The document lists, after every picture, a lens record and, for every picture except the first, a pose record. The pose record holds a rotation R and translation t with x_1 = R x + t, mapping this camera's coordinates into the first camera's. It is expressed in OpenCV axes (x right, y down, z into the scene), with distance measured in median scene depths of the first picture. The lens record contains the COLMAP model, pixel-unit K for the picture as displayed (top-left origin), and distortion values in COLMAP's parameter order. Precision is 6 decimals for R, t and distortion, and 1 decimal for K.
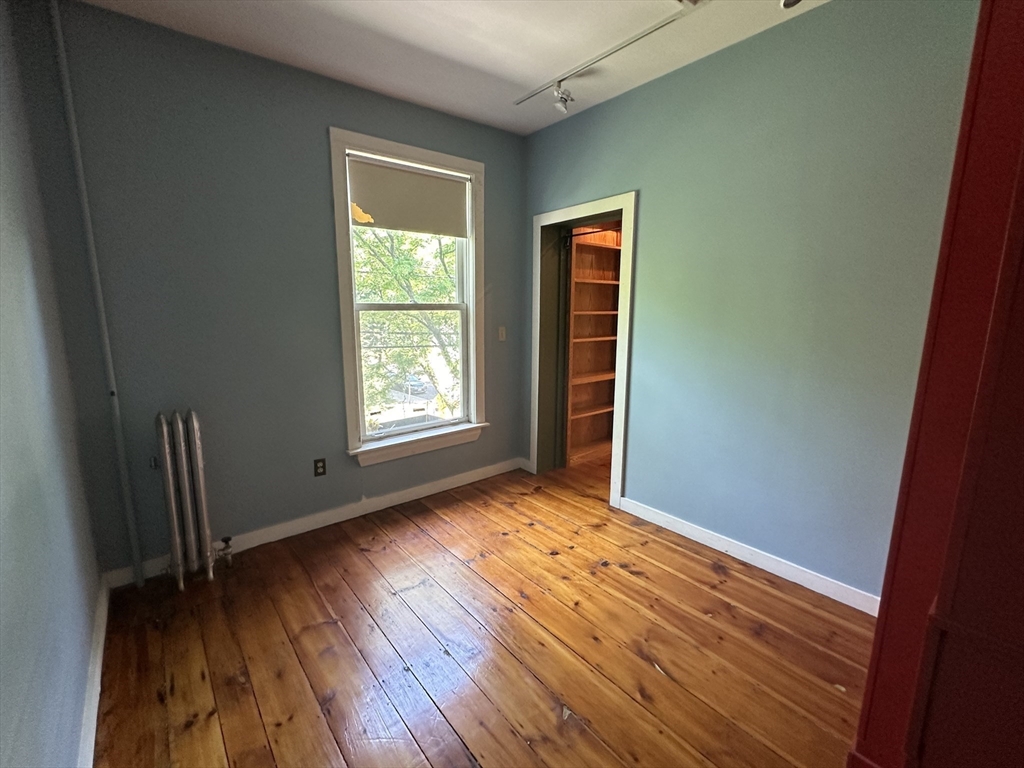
lens RADIAL K [[449.4, 0, 512.0], [0, 449.4, 384.0], [0, 0, 1]] dist [0.000067, 0.000001]
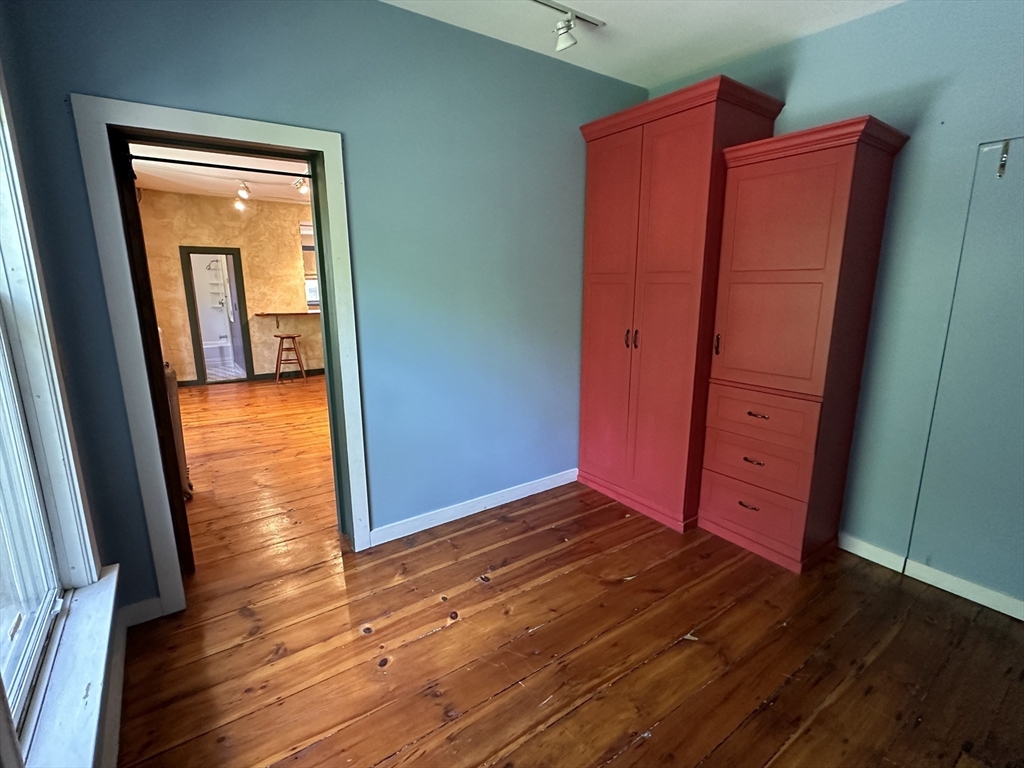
lens RADIAL K [[485.9, 0, 512.0], [0, 485.9, 384.0], [0, 0, 1]] dist [-0.002551, 0.000088]
pose [[0.065277, -0.211210, 0.975259, -0.660965], [0.176093, 0.964443, 0.197081, -0.156919], [-0.982207, 0.158871, 0.100149, 0.805937]]
